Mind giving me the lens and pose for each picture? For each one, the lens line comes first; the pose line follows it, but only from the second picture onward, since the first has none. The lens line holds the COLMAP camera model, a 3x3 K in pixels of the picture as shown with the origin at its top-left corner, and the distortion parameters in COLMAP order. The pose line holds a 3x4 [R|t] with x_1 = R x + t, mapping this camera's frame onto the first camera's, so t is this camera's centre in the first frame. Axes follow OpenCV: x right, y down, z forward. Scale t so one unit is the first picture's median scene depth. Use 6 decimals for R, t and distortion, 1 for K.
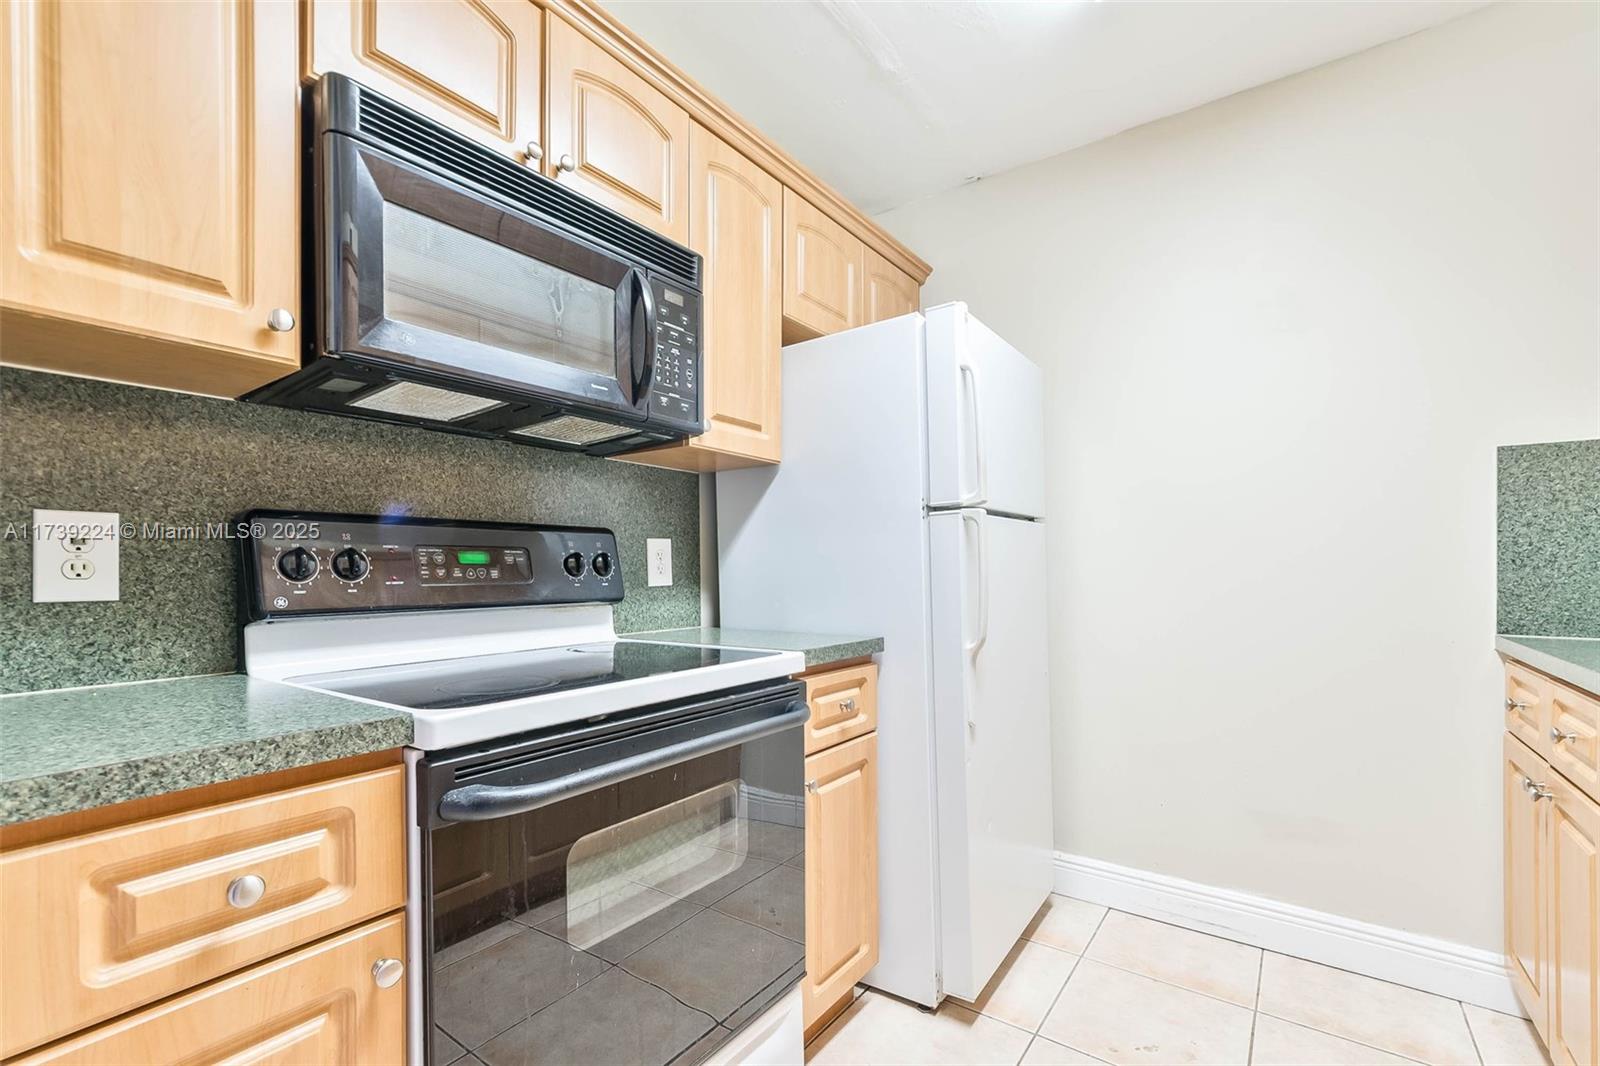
lens RADIAL K [[703.5, 0, 802.1], [0, 703.5, 574.6], [0, 0, 1]] dist [0.001648, 0.000833]
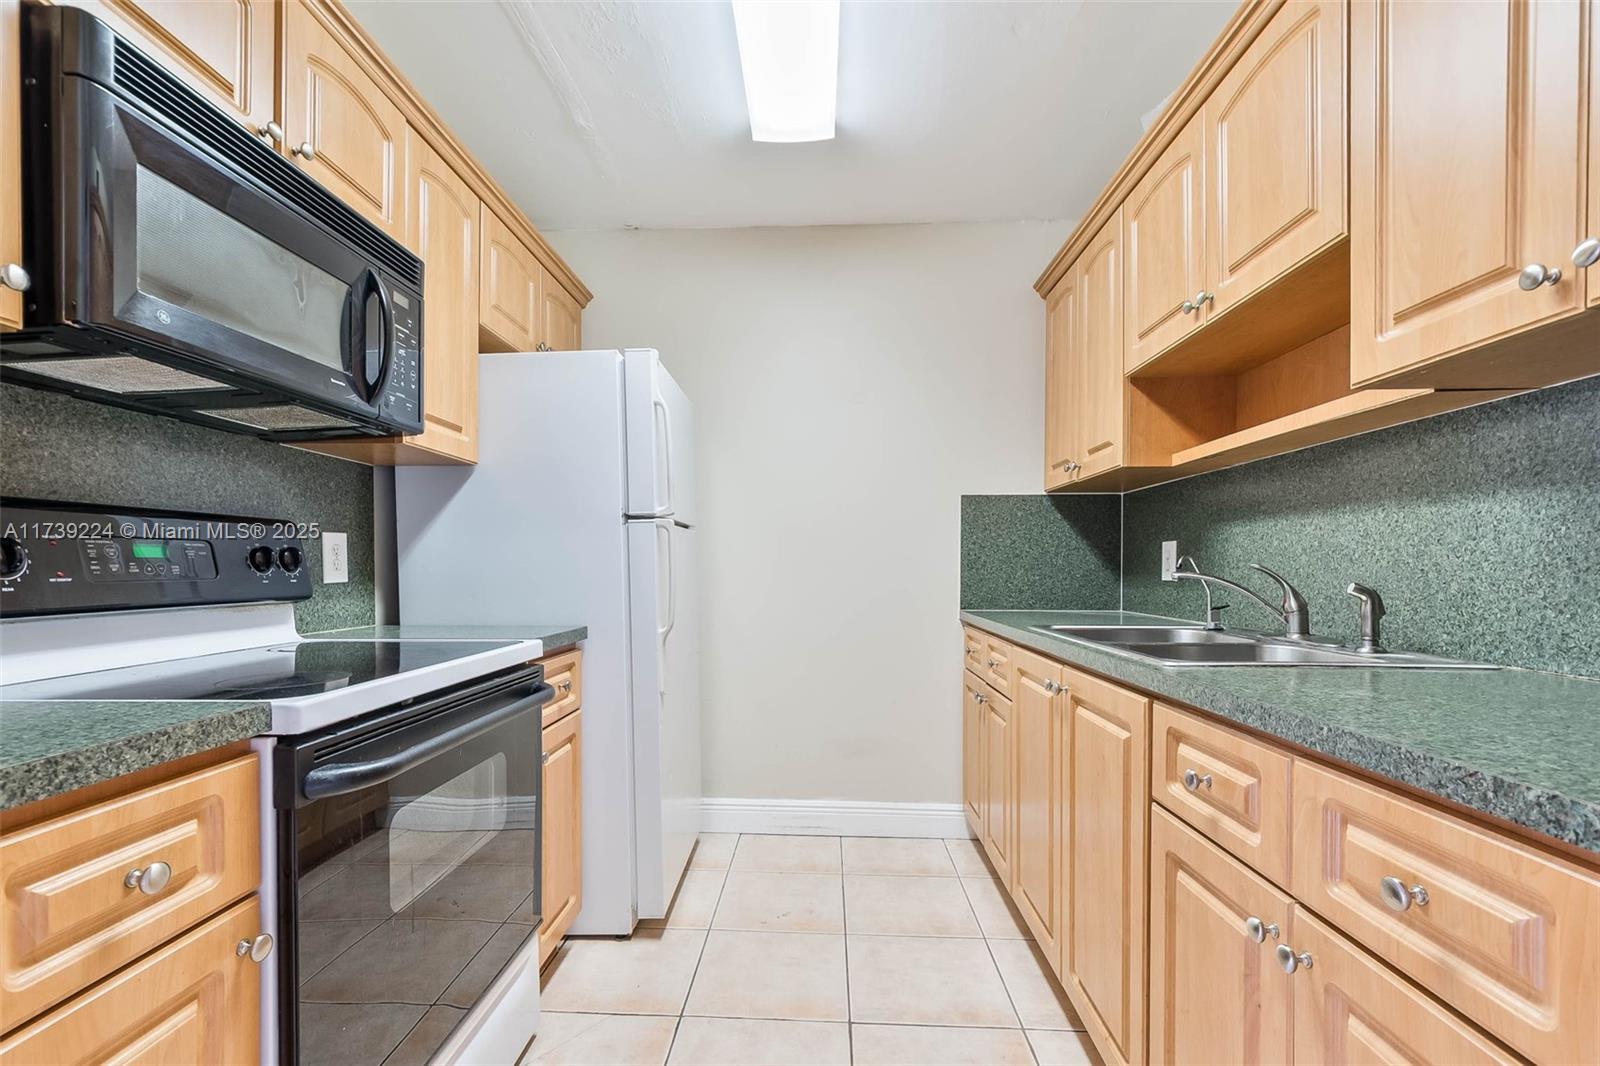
lens RADIAL K [[703.5, 0, 802.1], [0, 703.5, 574.6], [0, 0, 1]] dist [0.001648, 0.000833]
pose [[0.829624, 0.001341, 0.558320, -0.272453], [-0.002685, 0.999995, 0.001588, 0.001966], [-0.558315, -0.002817, 0.829624, -0.175948]]
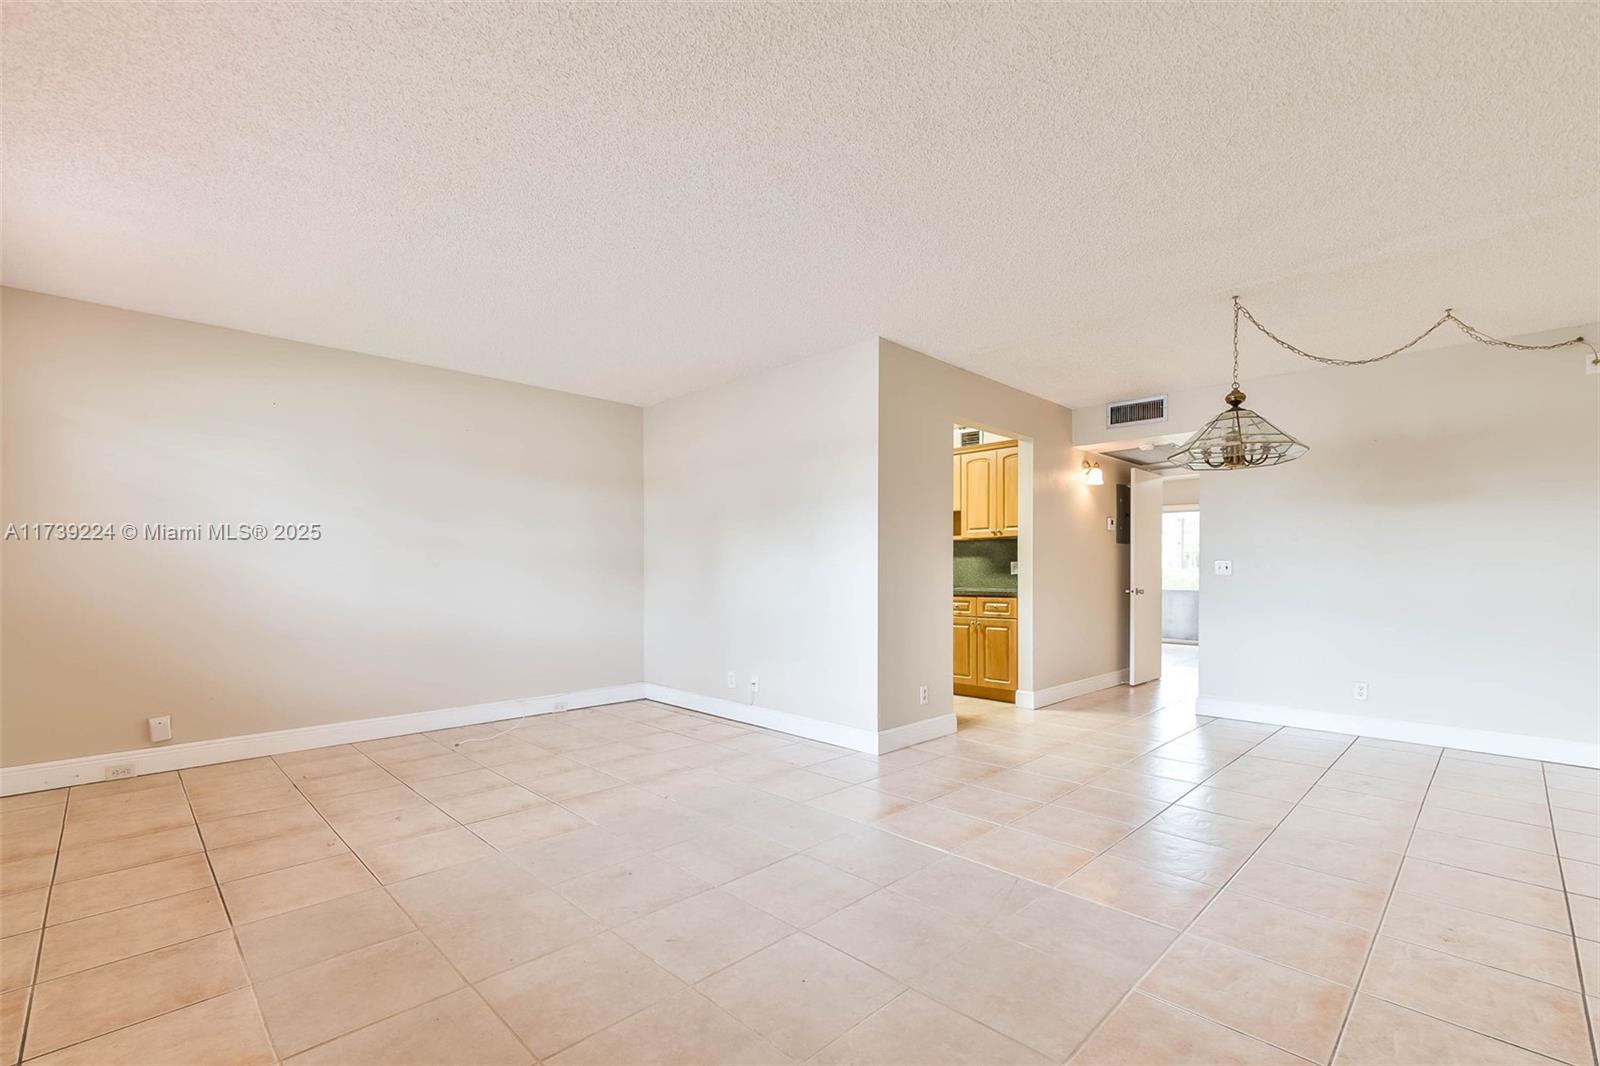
lens RADIAL K [[703.5, 0, 802.1], [0, 703.5, 574.6], [0, 0, 1]] dist [0.001648, 0.000833]
pose [[0.154721, 0.000484, 0.987958, -4.873490], [0.004238, 0.999990, -0.001153, 0.025257], [-0.987949, 0.004365, 0.154717, 0.638848]]
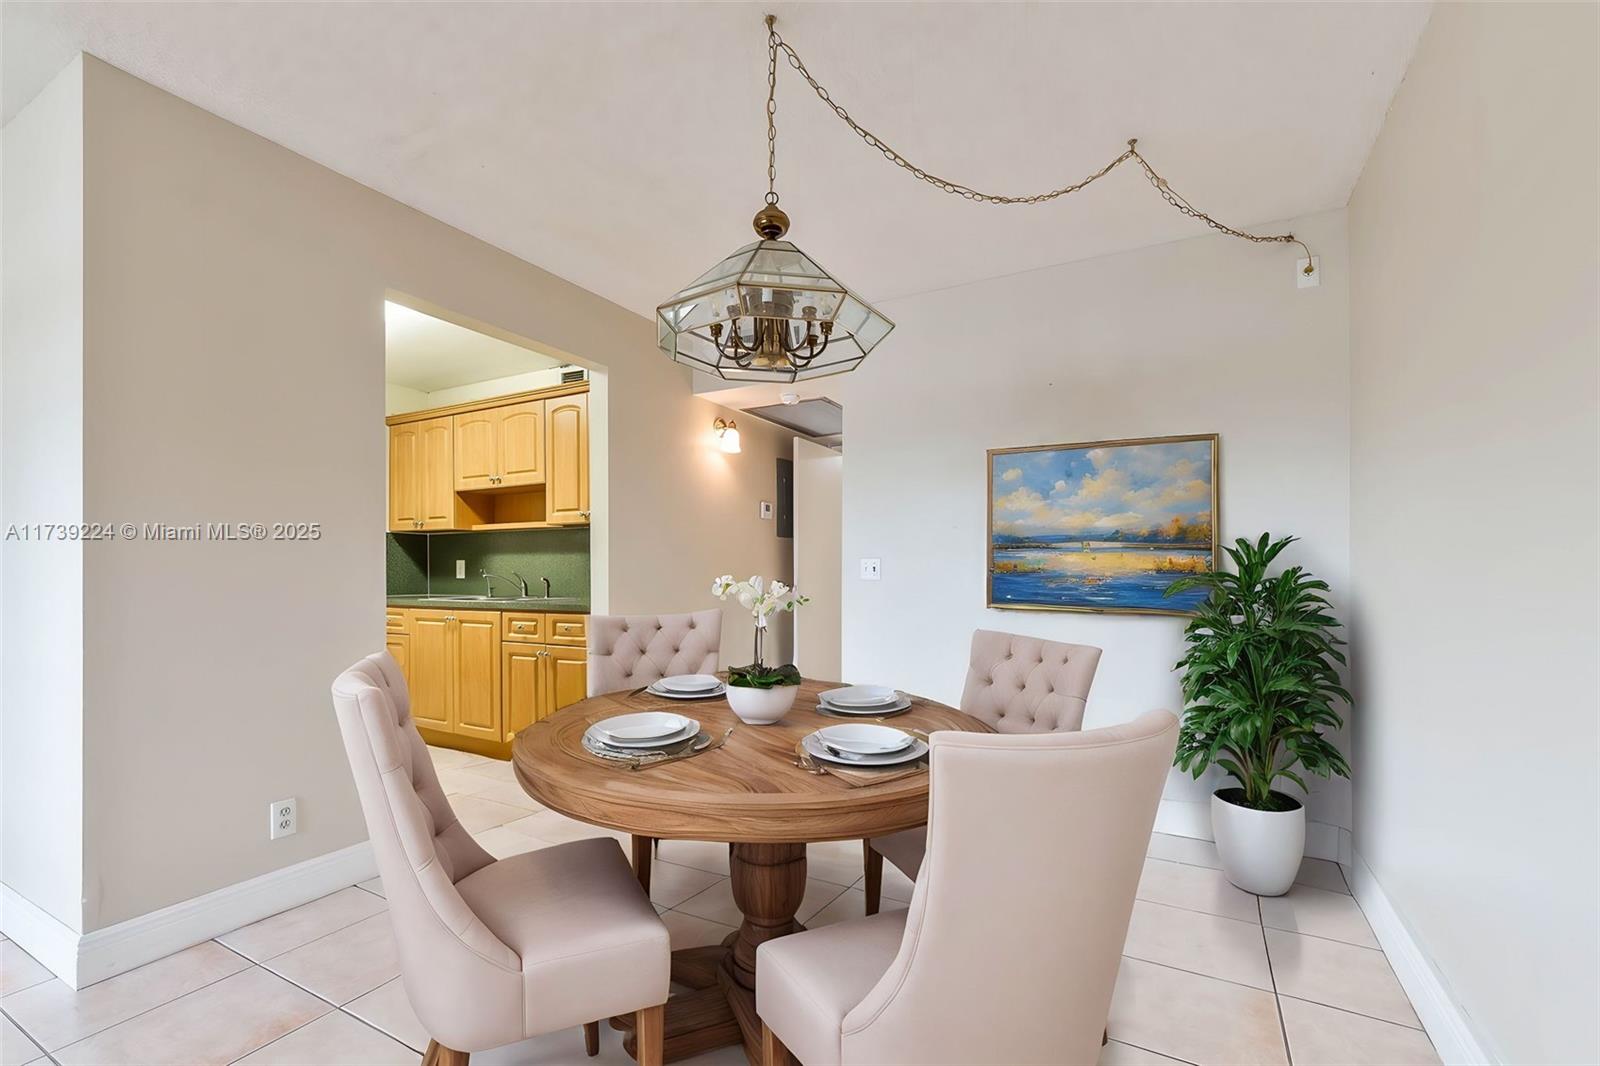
lens RADIAL K [[705.0, 0, 790.5], [0, 705.0, 573.2], [0, 0, 1]] dist [0.016445, -0.026369]
pose [[-0.120384, 0.003974, 0.992719, -3.025206], [0.004804, 0.999983, -0.003421, 0.012575], [-0.992716, 0.004357, -0.120401, -0.626058]]
